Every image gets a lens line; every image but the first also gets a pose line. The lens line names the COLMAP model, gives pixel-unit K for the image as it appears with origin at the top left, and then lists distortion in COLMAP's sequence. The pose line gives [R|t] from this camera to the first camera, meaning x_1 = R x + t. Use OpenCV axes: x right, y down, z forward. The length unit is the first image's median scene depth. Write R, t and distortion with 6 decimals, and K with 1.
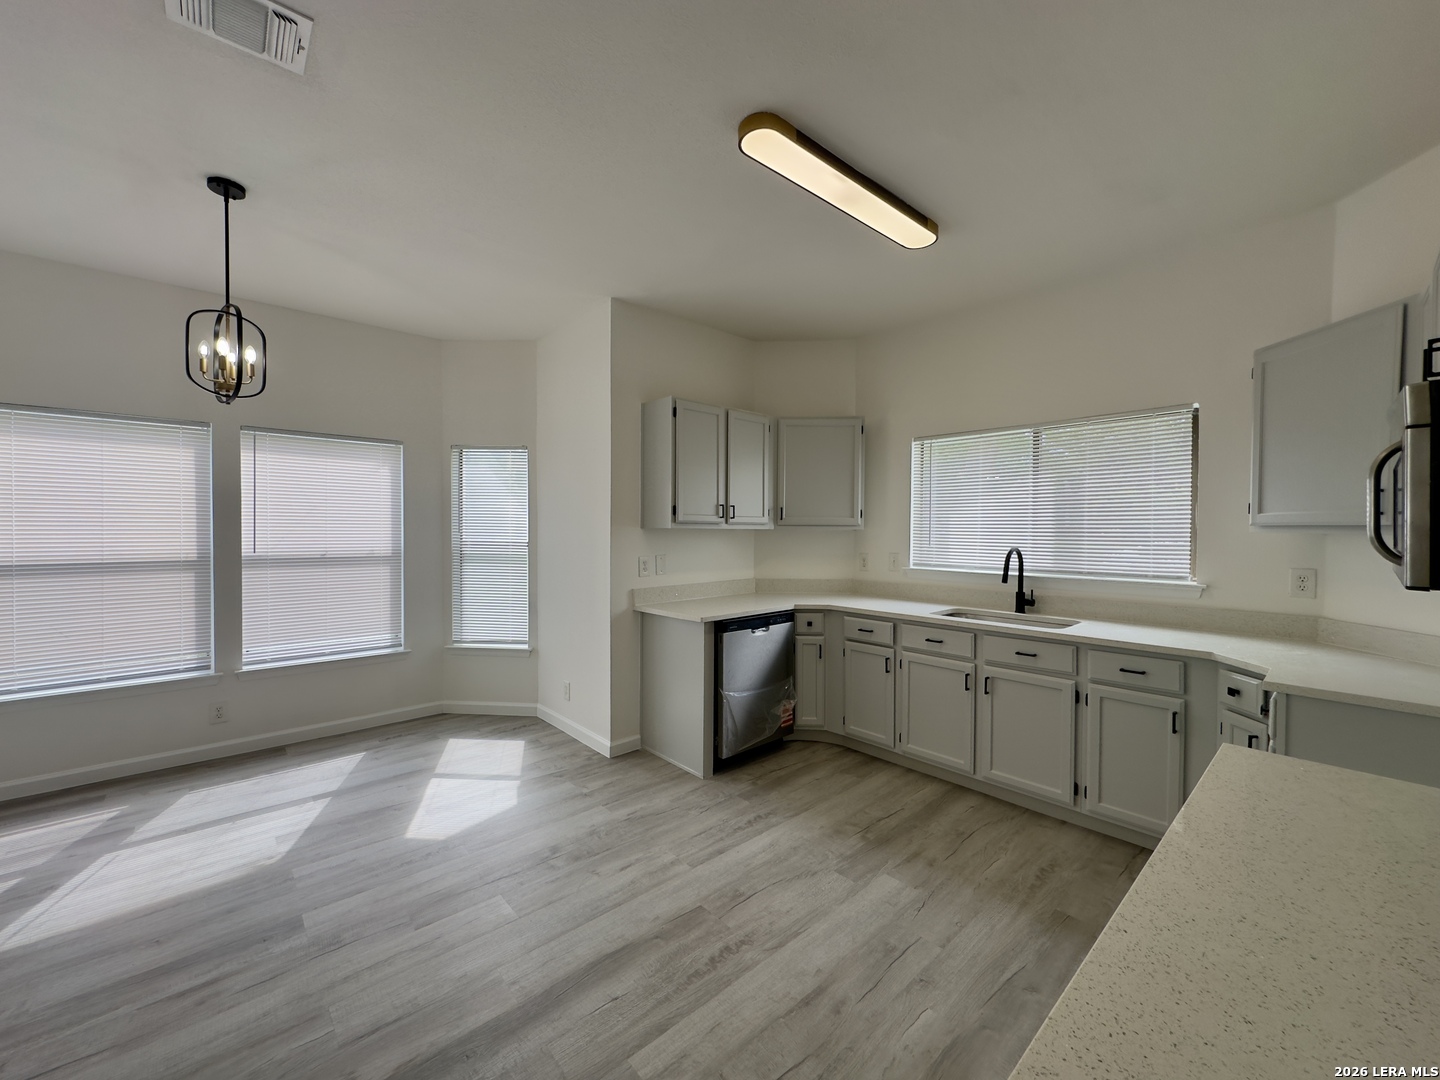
lens RADIAL K [[579.7, 0, 718.3], [0, 579.7, 536.1], [0, 0, 1]] dist [-0.001527, -0.000129]
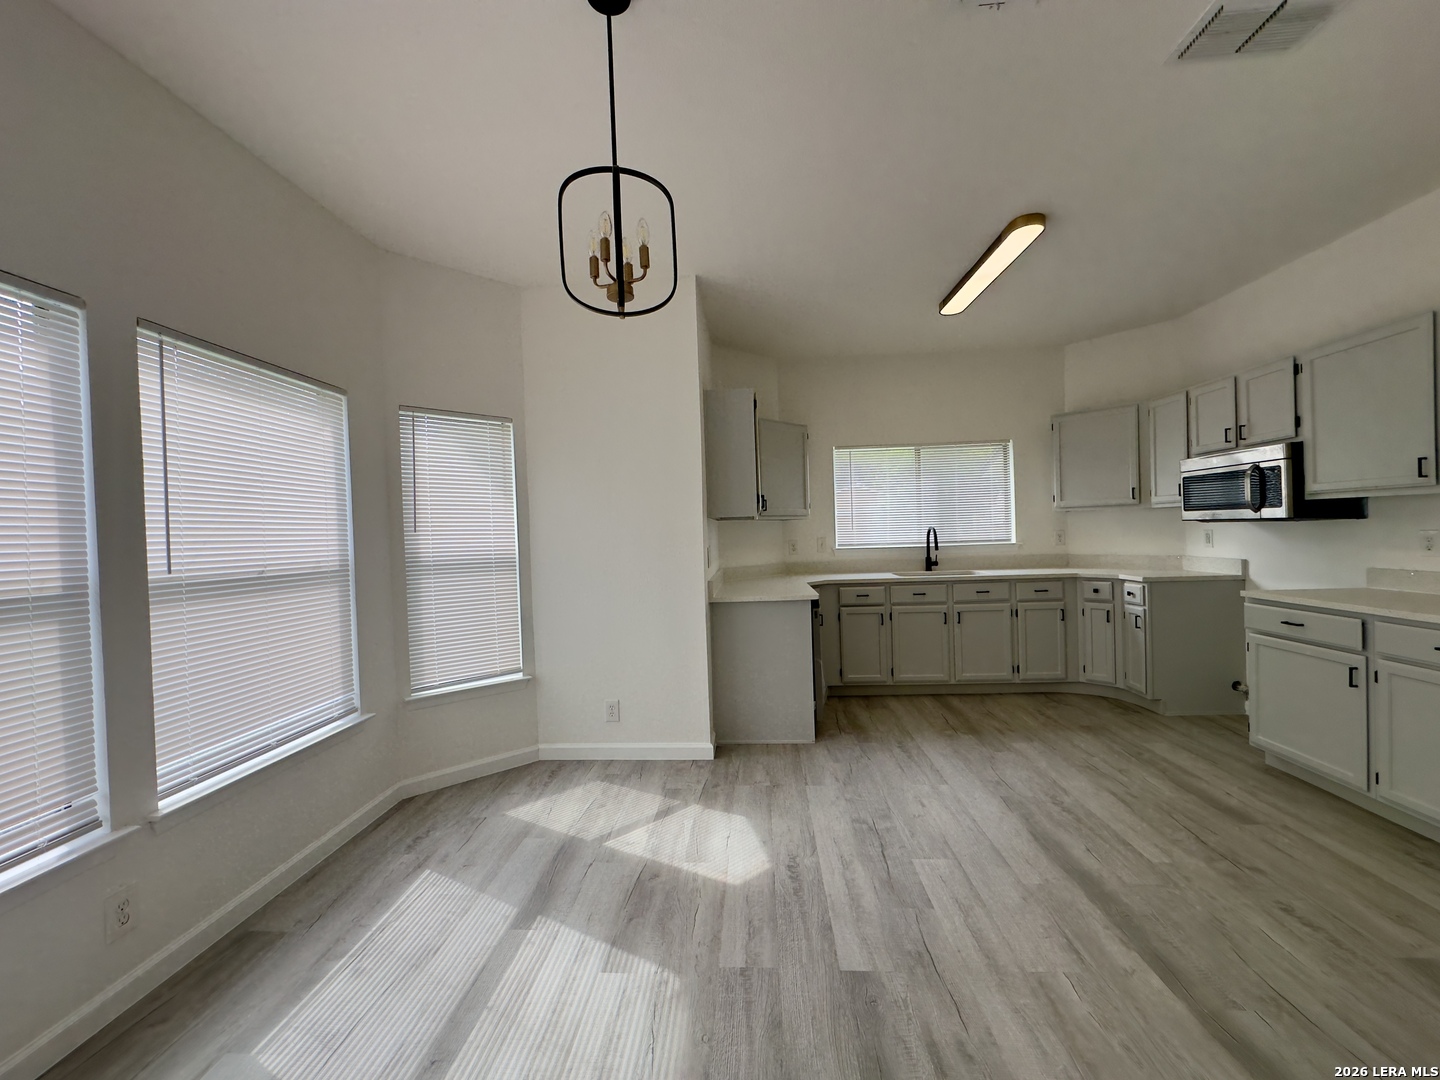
lens RADIAL K [[579.7, 0, 718.3], [0, 579.7, 536.1], [0, 0, 1]] dist [-0.001527, -0.000129]
pose [[0.709142, -0.031670, 0.704354, -0.877143], [0.044849, 0.998994, -0.000236, 0.019234], [-0.703638, 0.031757, 0.709849, 0.324403]]
